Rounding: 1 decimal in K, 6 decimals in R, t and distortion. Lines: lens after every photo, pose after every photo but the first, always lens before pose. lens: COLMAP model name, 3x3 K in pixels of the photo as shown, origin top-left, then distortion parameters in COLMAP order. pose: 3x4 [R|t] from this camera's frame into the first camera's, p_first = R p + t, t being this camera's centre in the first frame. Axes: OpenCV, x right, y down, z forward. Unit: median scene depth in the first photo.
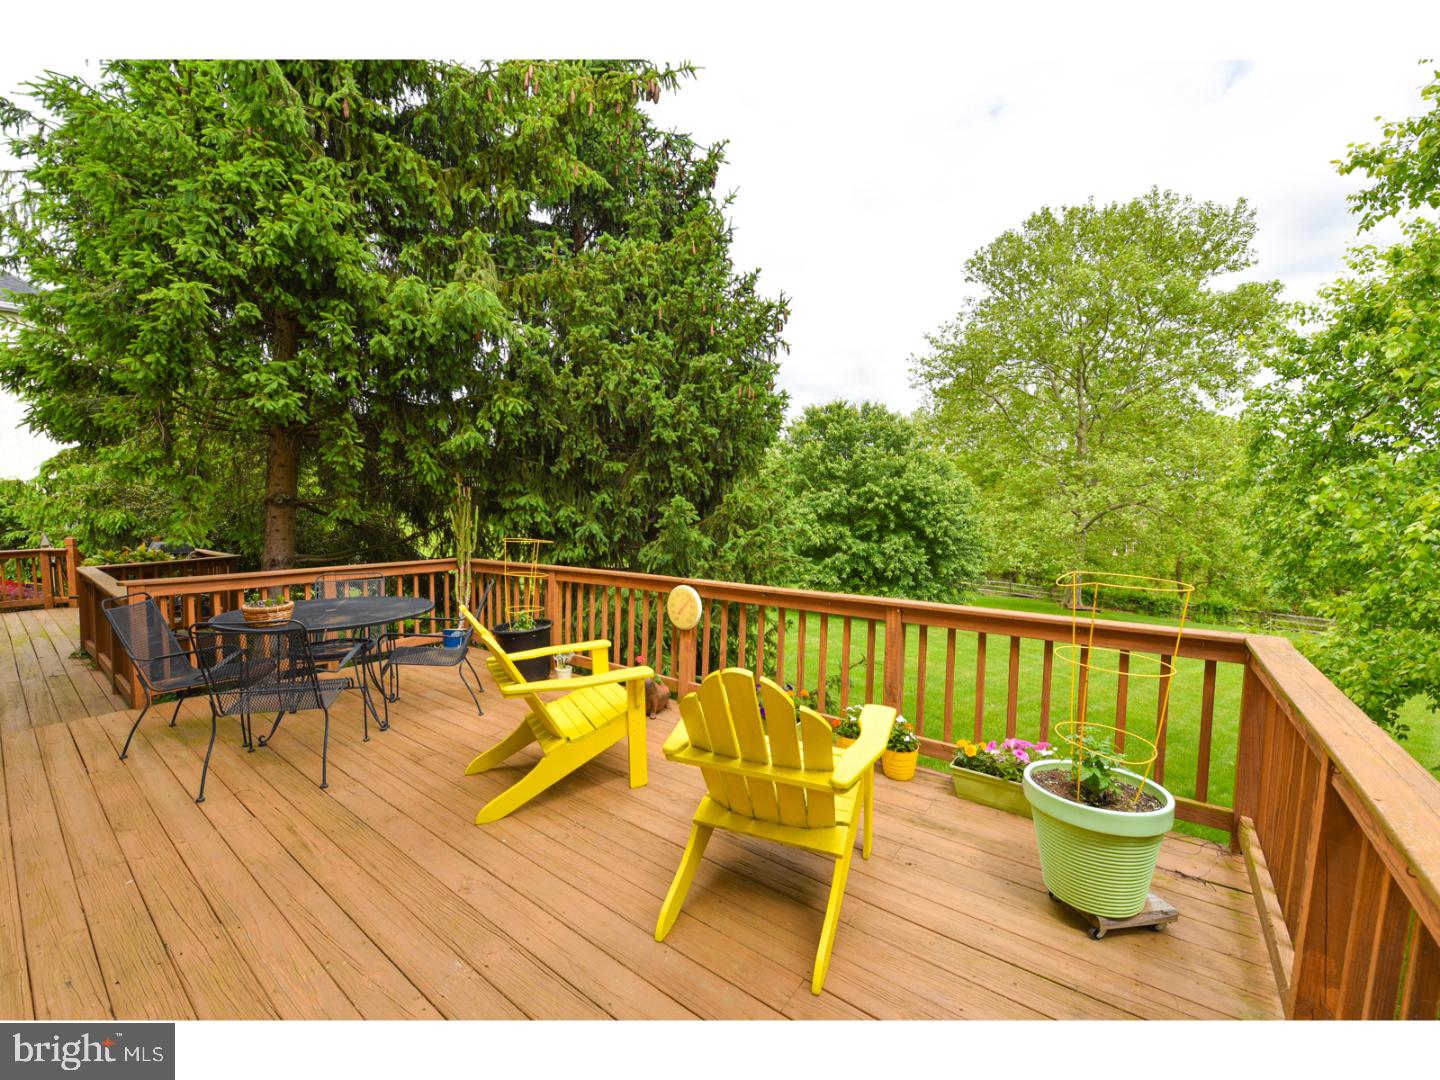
lens RADIAL K [[585.4, 0, 718.6], [0, 585.4, 550.8], [0, 0, 1]] dist [-0.012783, 0.000218]
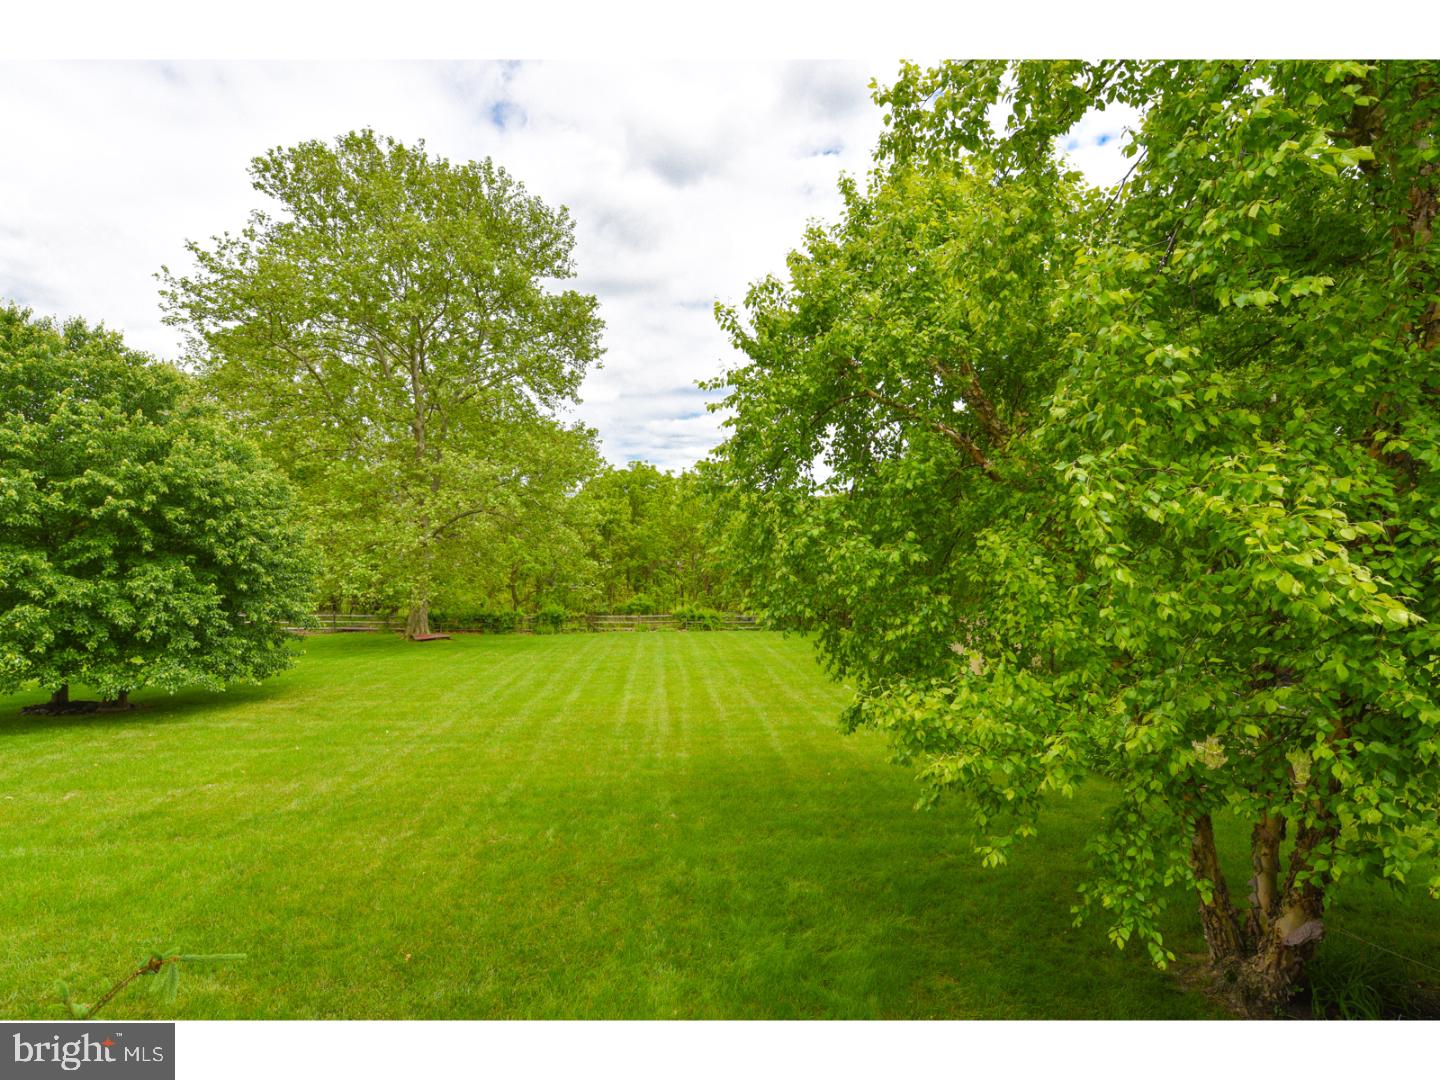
lens RADIAL K [[682.8, 0, 724.8], [0, 682.8, 540.6], [0, 0, 1]] dist [-0.028507, 0.001051]
pose [[0.519185, -0.029241, 0.854161, 0.033932], [0.058479, 0.998288, -0.001371, -0.015285], [-0.852659, 0.050662, 0.520006, 0.181549]]
